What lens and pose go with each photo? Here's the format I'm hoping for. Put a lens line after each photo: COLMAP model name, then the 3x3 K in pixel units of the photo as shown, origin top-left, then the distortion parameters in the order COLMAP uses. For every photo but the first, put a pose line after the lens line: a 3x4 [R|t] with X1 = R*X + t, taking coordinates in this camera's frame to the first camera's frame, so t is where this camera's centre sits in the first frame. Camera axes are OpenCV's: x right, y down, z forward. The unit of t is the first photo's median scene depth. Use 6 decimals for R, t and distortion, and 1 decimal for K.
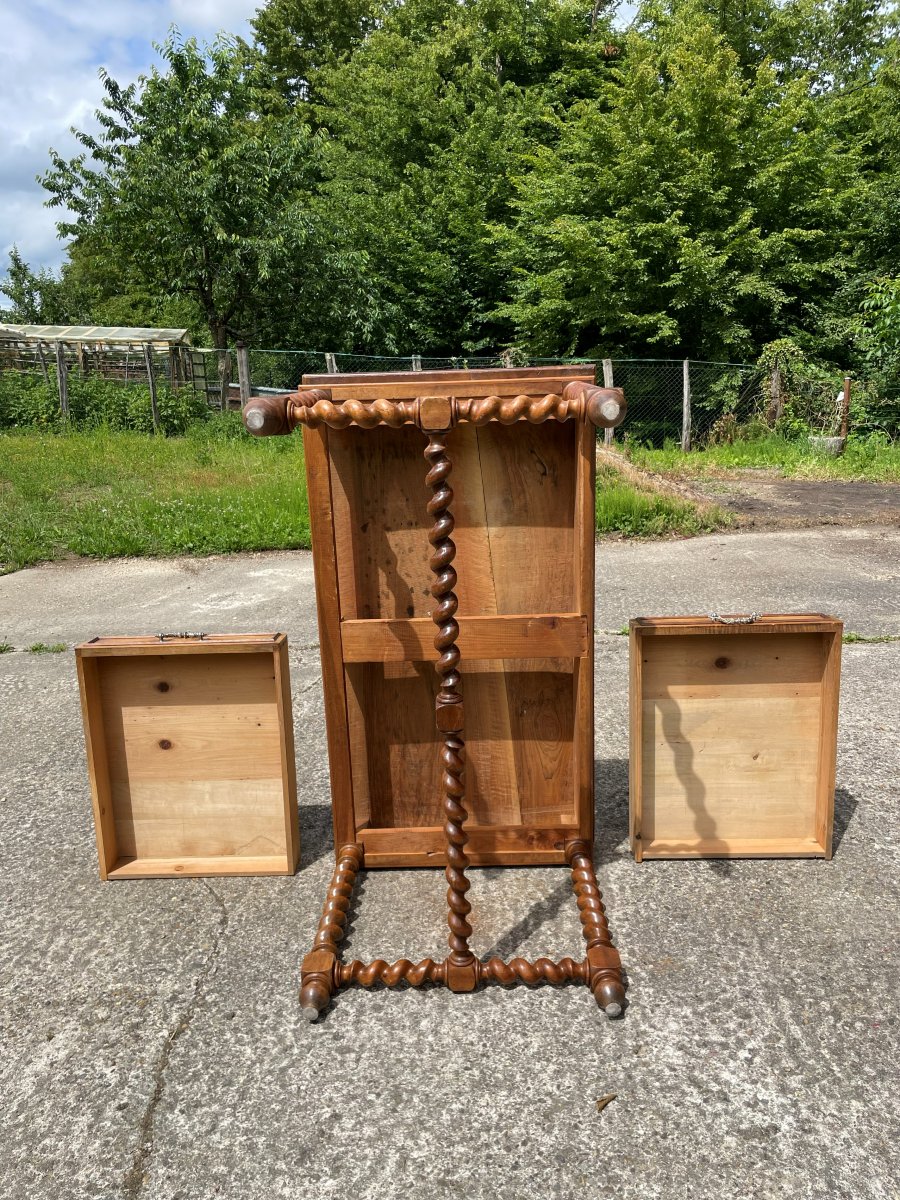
lens RADIAL K [[904.1, 0, 460.3], [0, 904.1, 596.6], [0, 0, 1]] dist [0.087526, -0.111758]
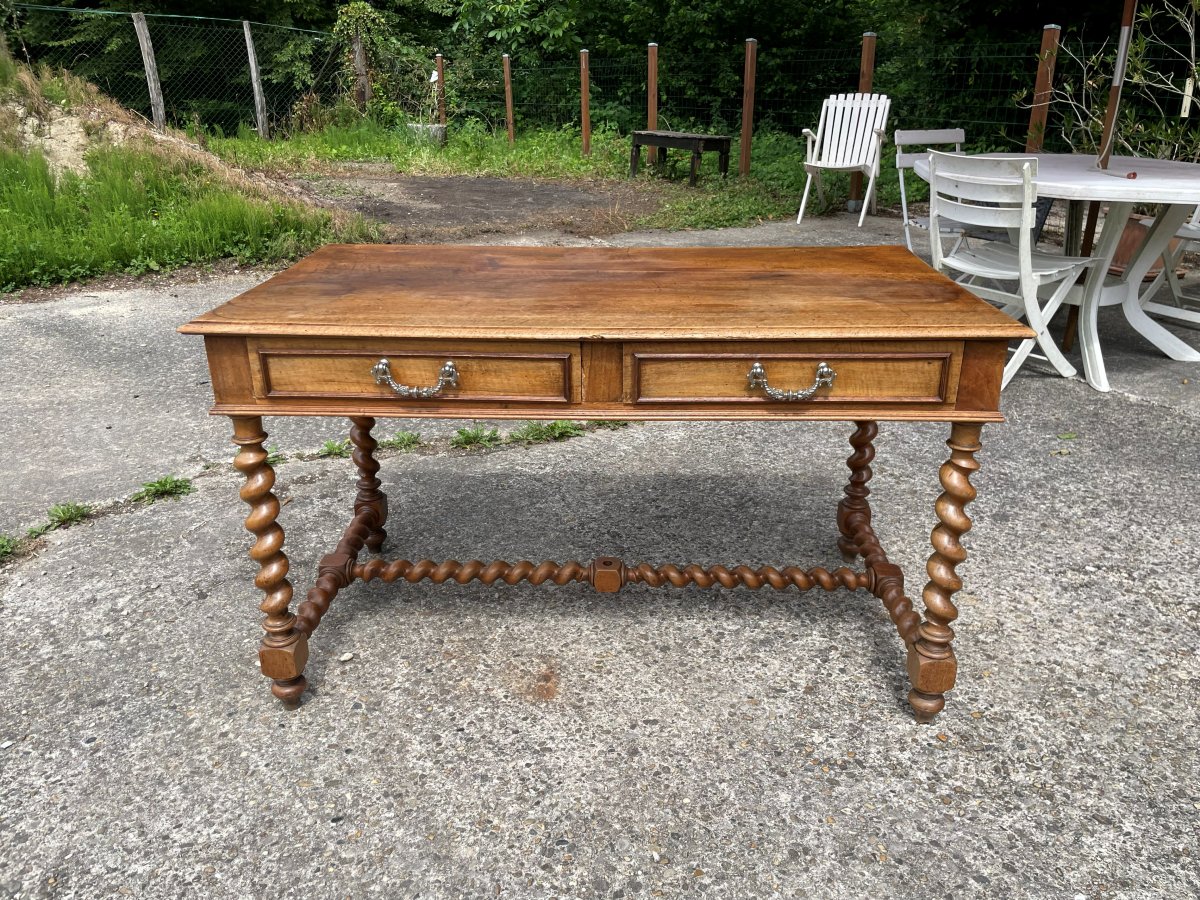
lens RADIAL K [[914.9, 0, 600.0], [0, 914.9, 450.0], [0, 0, 1]] dist [0.085880, -0.124820]
pose [[0.824287, -0.184374, 0.535310, 0.000549], [0.094792, 0.977087, 0.190568, -0.018742], [-0.558180, -0.106340, 0.822877, 0.123858]]
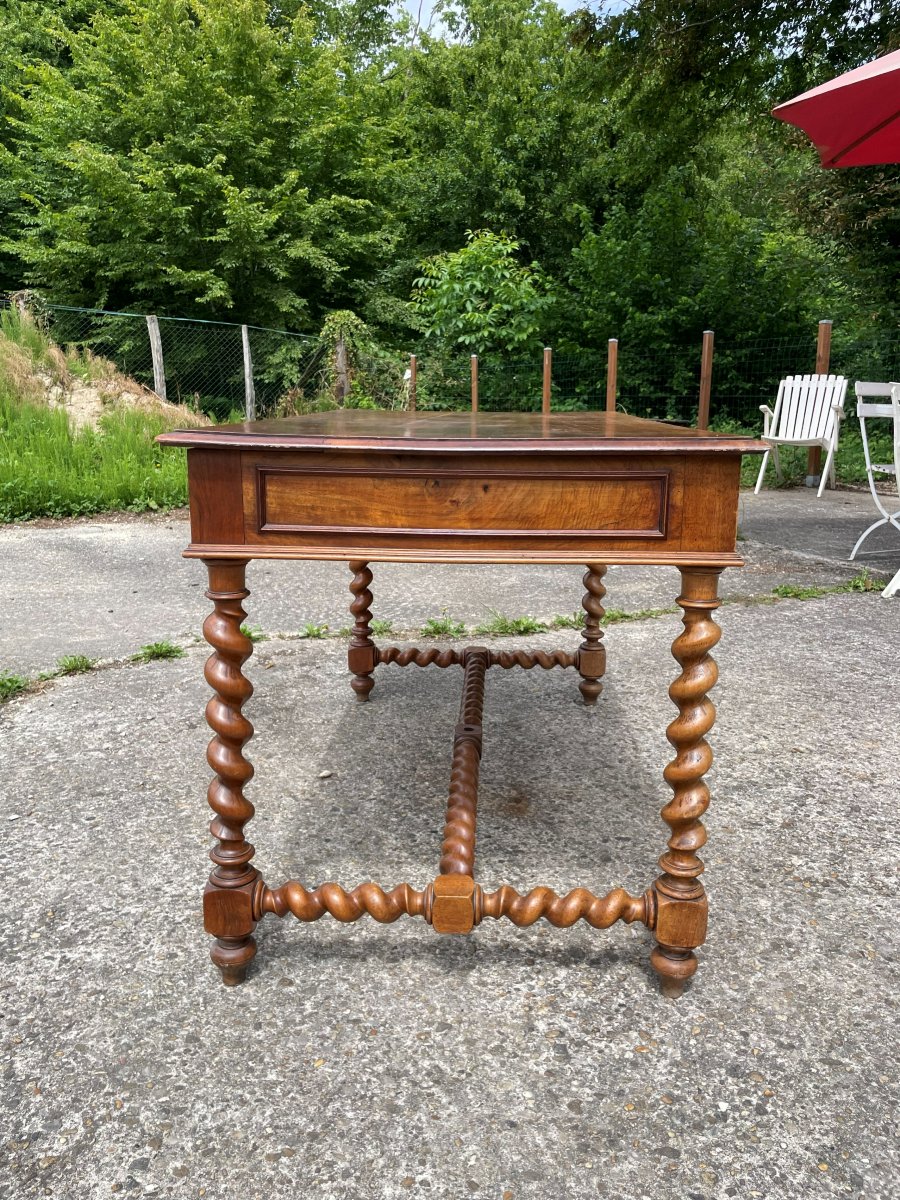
lens RADIAL K [[910.6, 0, 452.3], [0, 910.6, 594.4], [0, 0, 1]] dist [0.082965, -0.126273]
pose [[0.881181, -0.062158, 0.468675, -0.009059], [0.063084, 0.997914, 0.013741, 0.002936], [-0.468551, 0.017458, 0.883264, 0.119890]]
